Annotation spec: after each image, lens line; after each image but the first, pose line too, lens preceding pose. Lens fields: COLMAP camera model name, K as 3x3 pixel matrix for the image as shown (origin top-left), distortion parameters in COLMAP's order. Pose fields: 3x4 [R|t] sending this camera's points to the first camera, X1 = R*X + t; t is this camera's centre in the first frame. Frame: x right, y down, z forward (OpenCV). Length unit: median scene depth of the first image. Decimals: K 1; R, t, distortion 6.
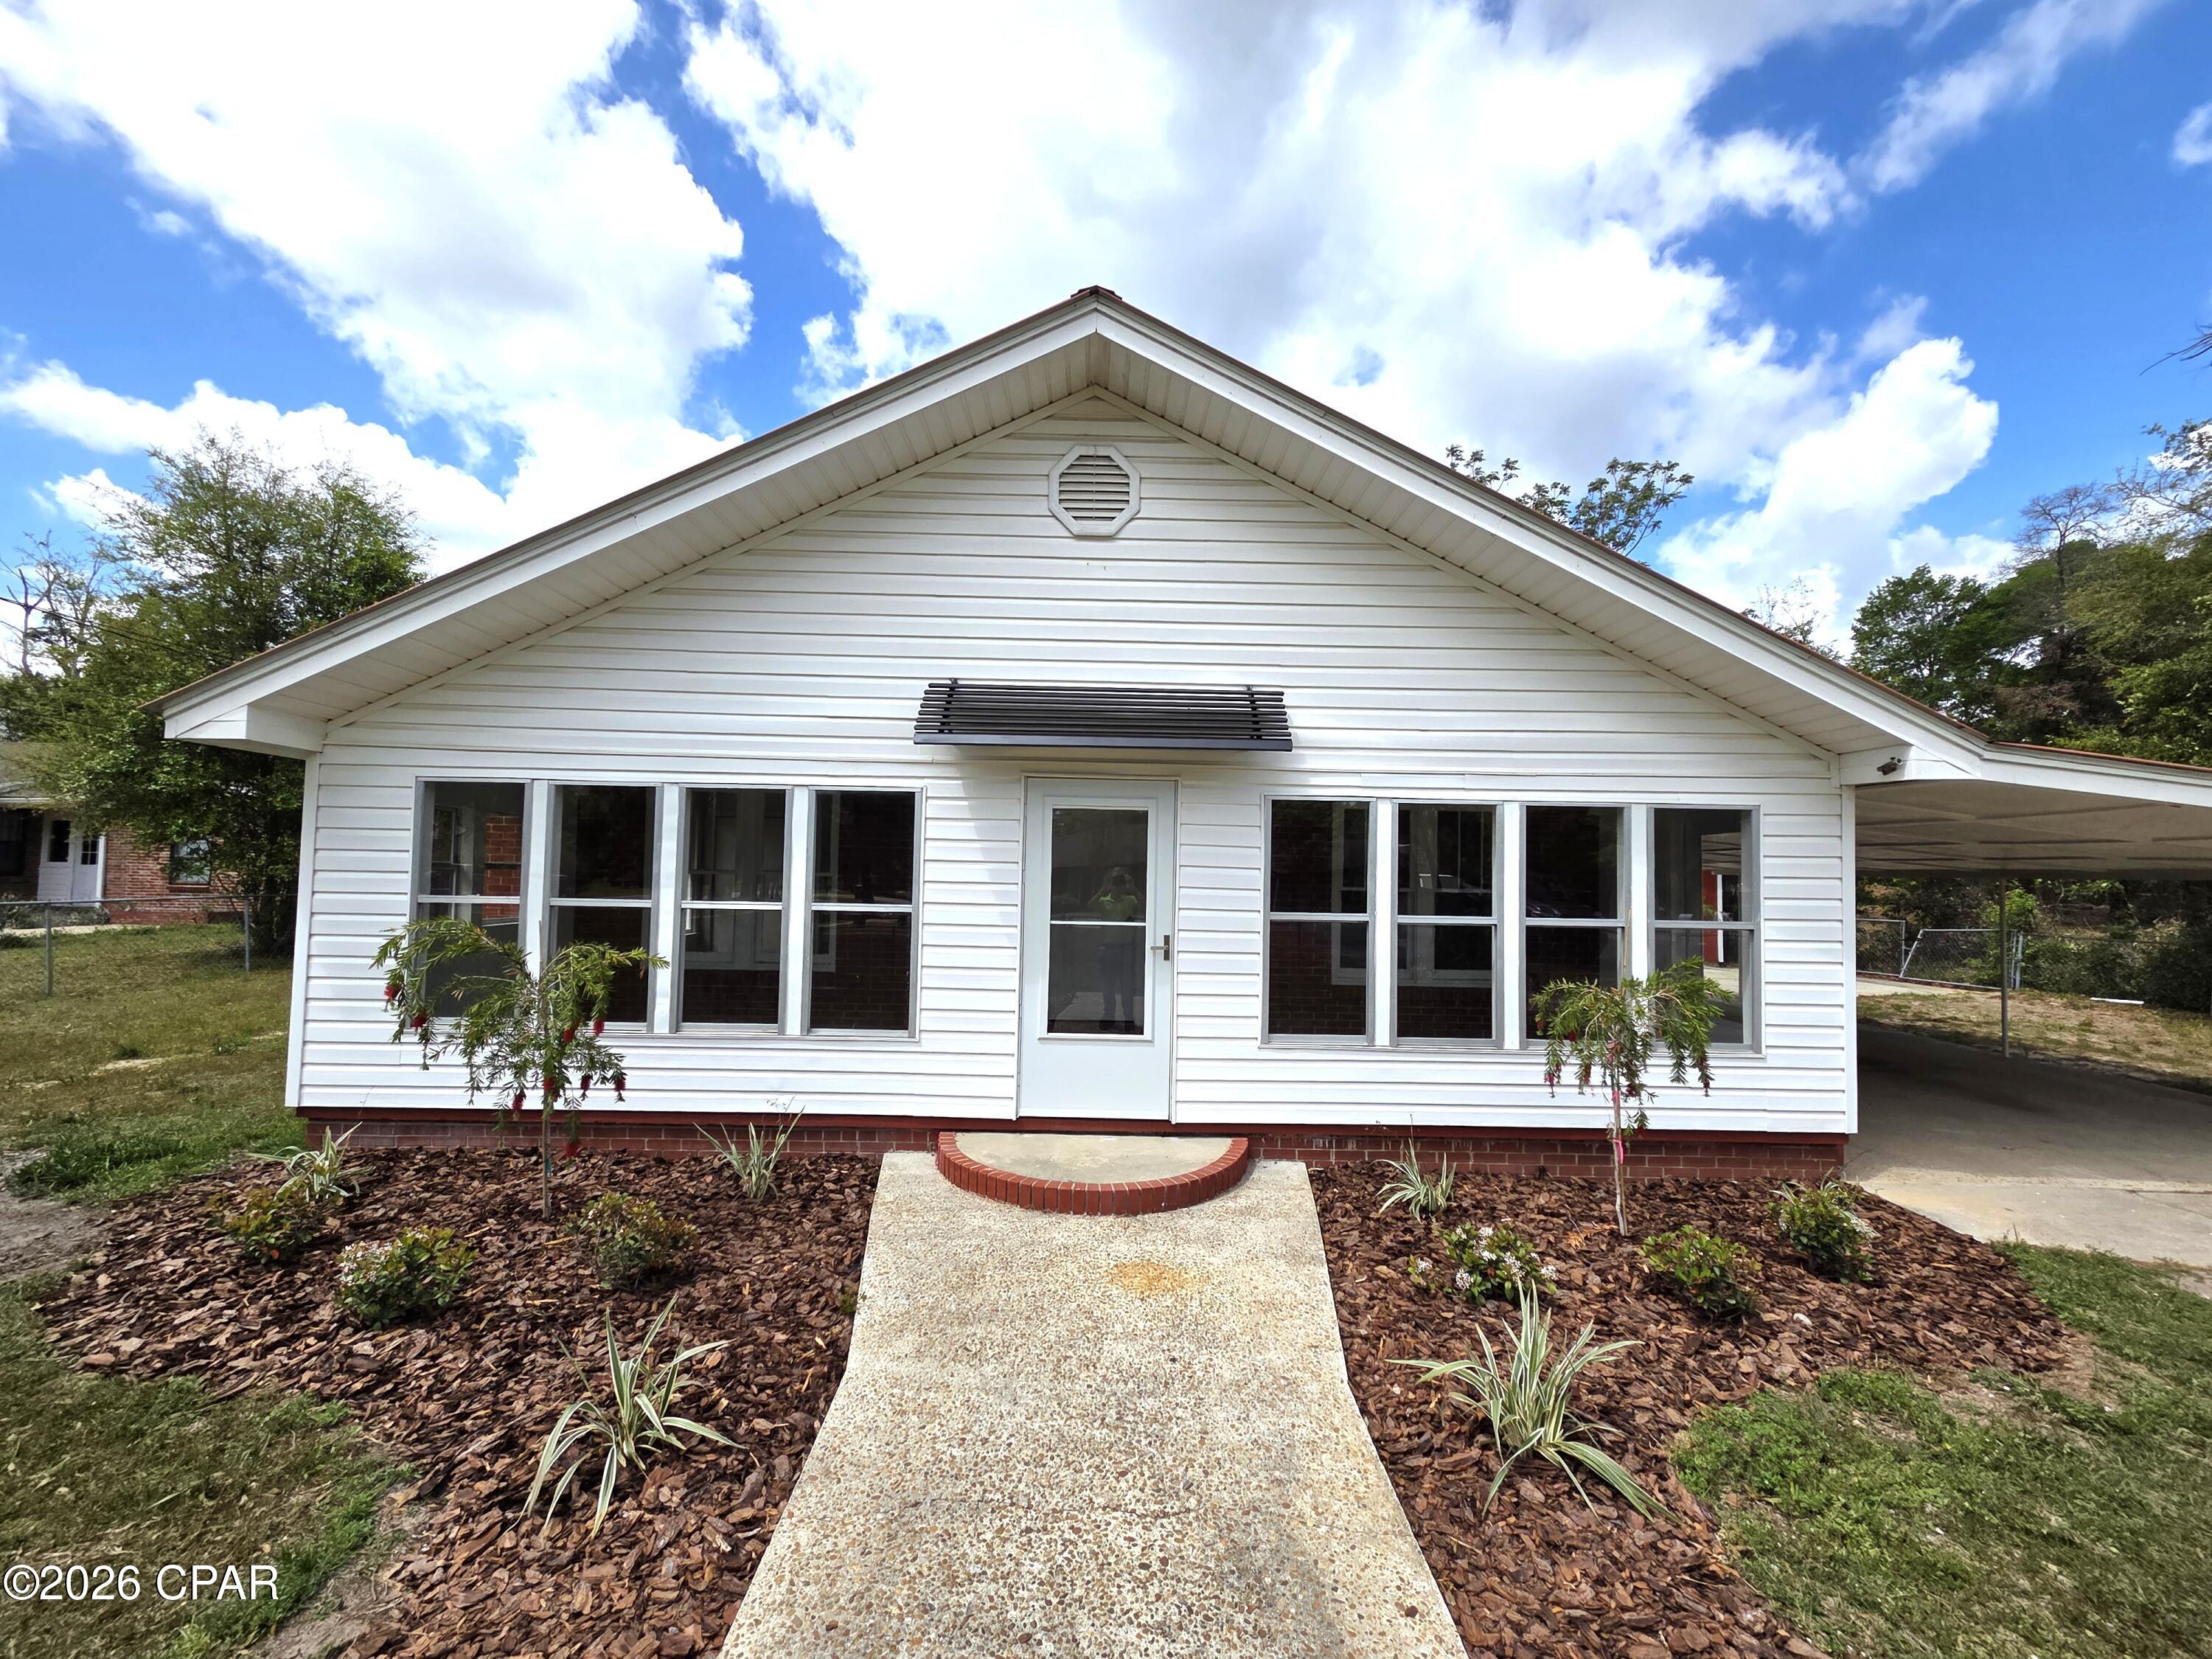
lens RADIAL K [[1088.7, 0, 1106.0], [0, 1088.7, 829.5], [0, 0, 1]] dist [-0.002655, -0.000266]
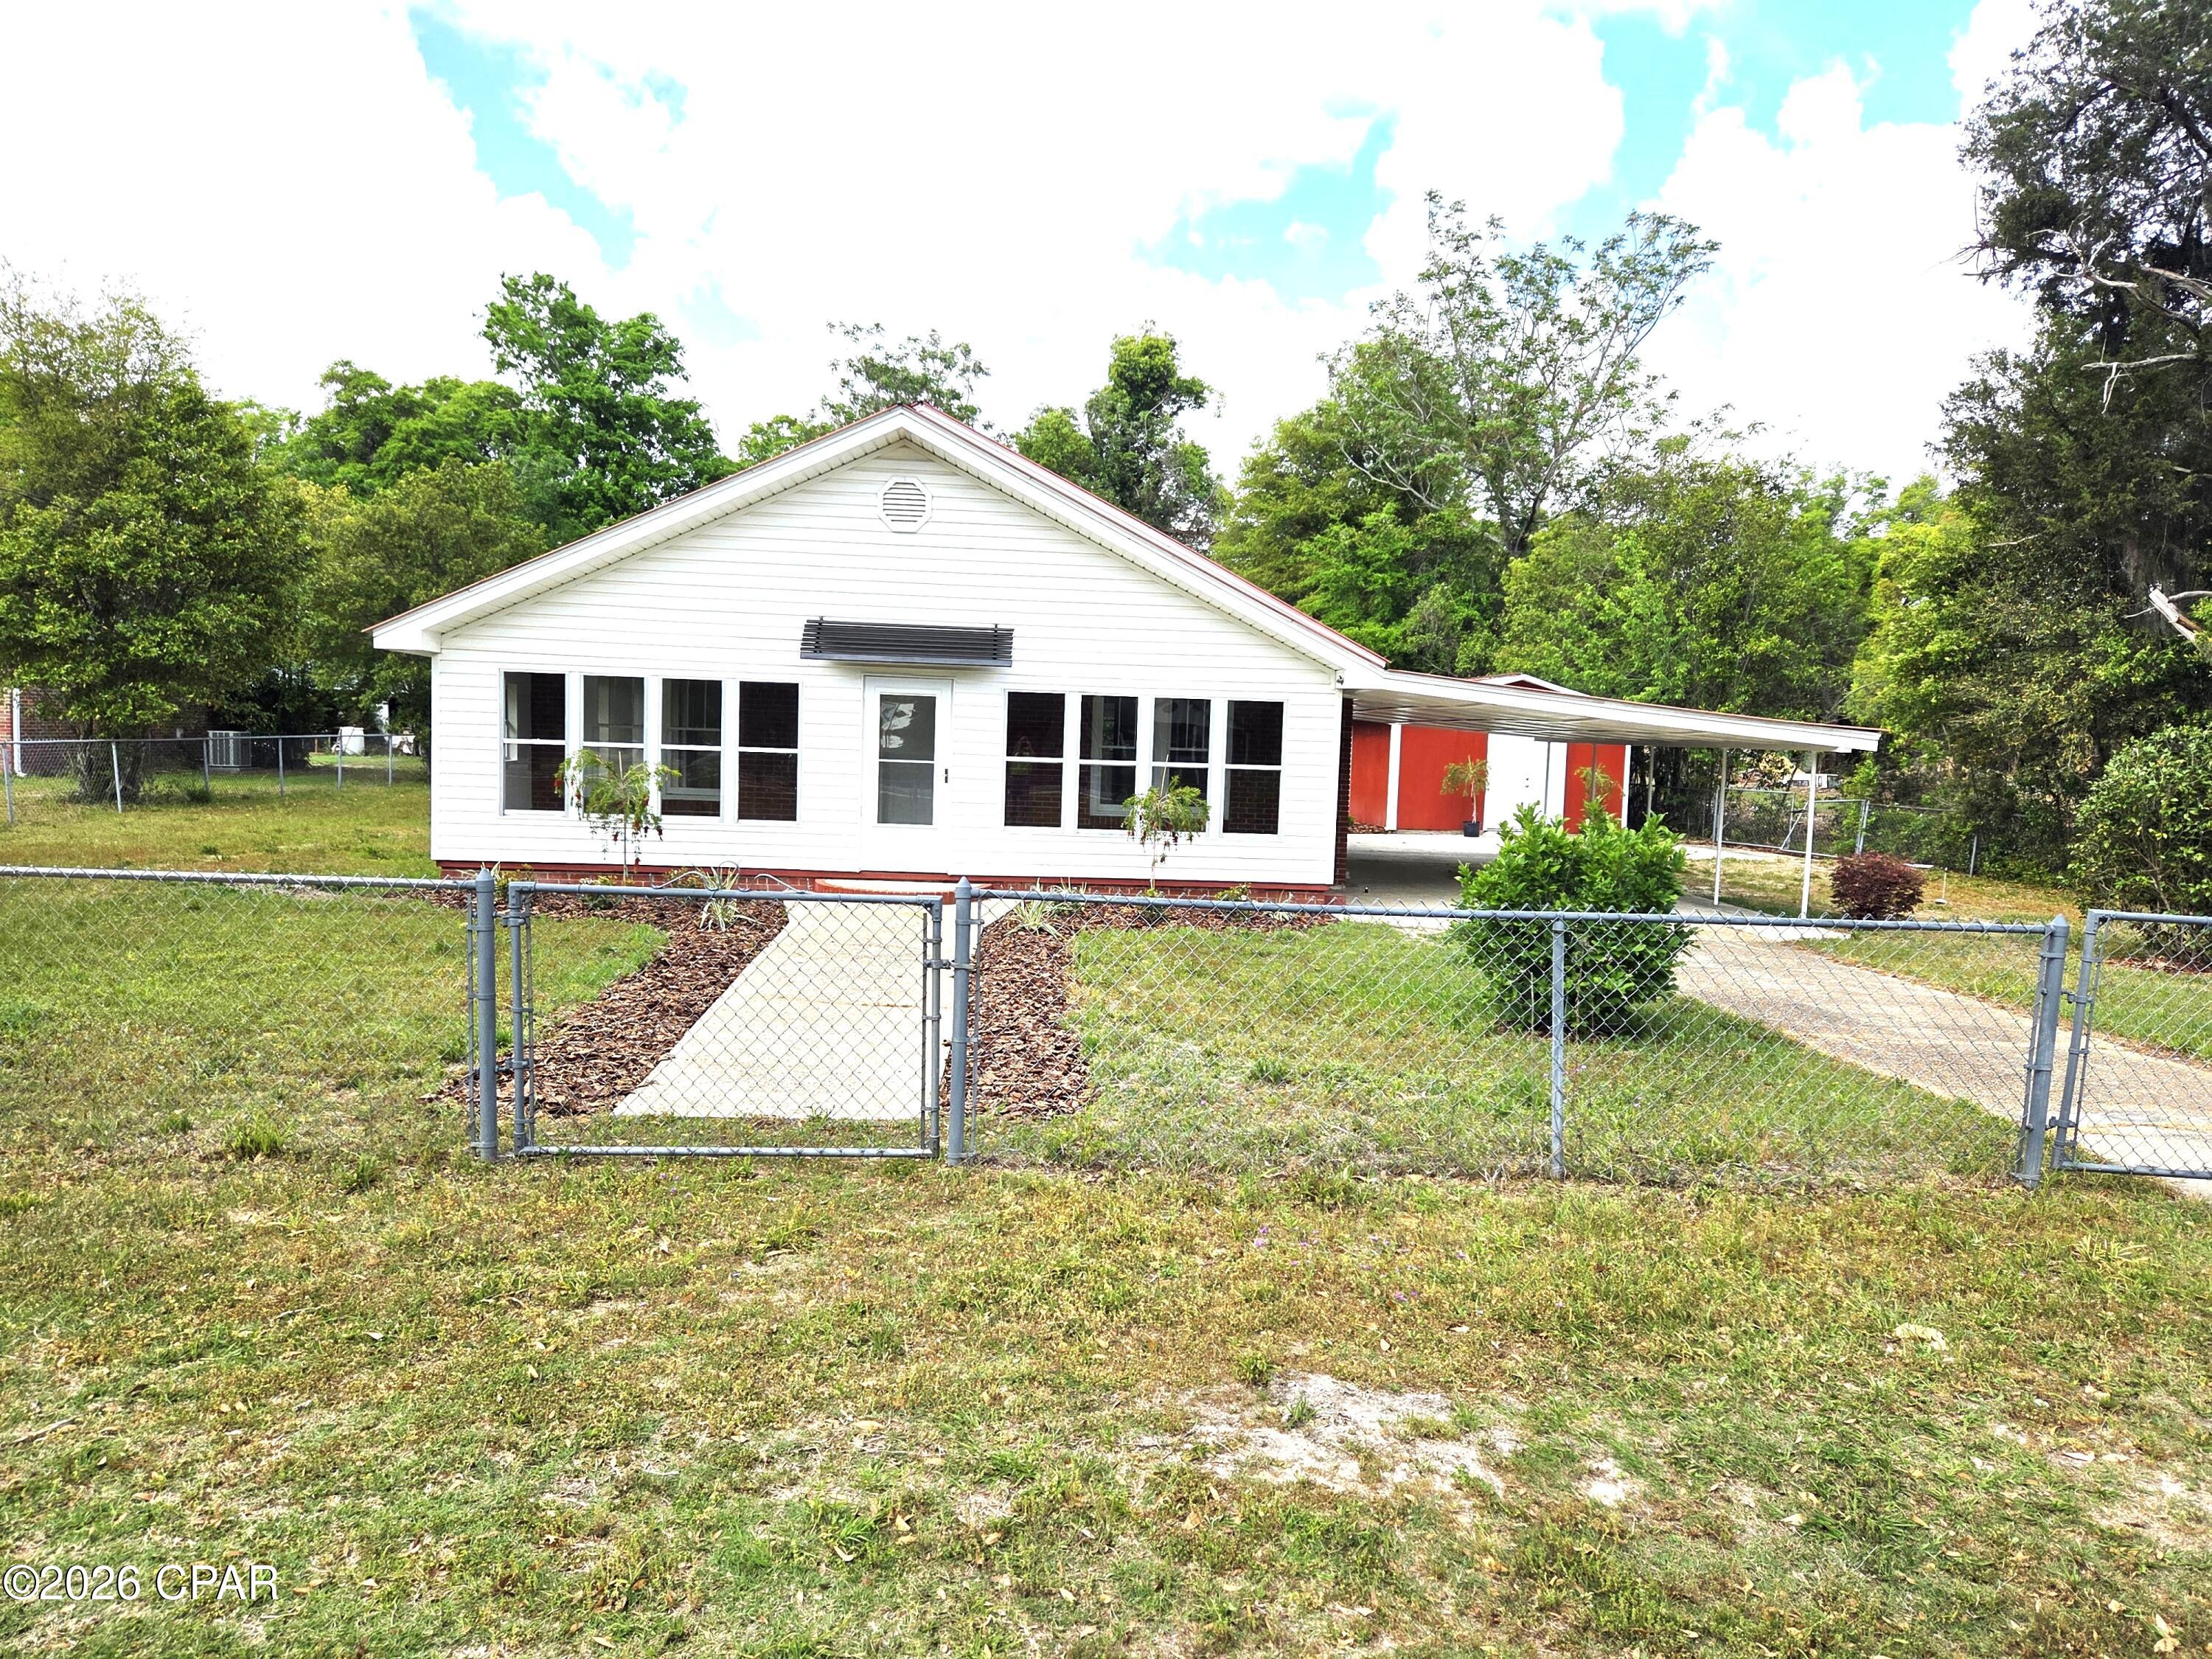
lens RADIAL K [[1457.9, 0, 1106.0], [0, 1457.9, 829.5], [0, 0, 1]] dist [0.067927, -0.000455]
pose [[0.998426, 0.012621, 0.054643, 0.185052], [-0.019137, 0.992540, 0.120410, -0.091955], [-0.052716, -0.121266, 0.991219, -1.342188]]
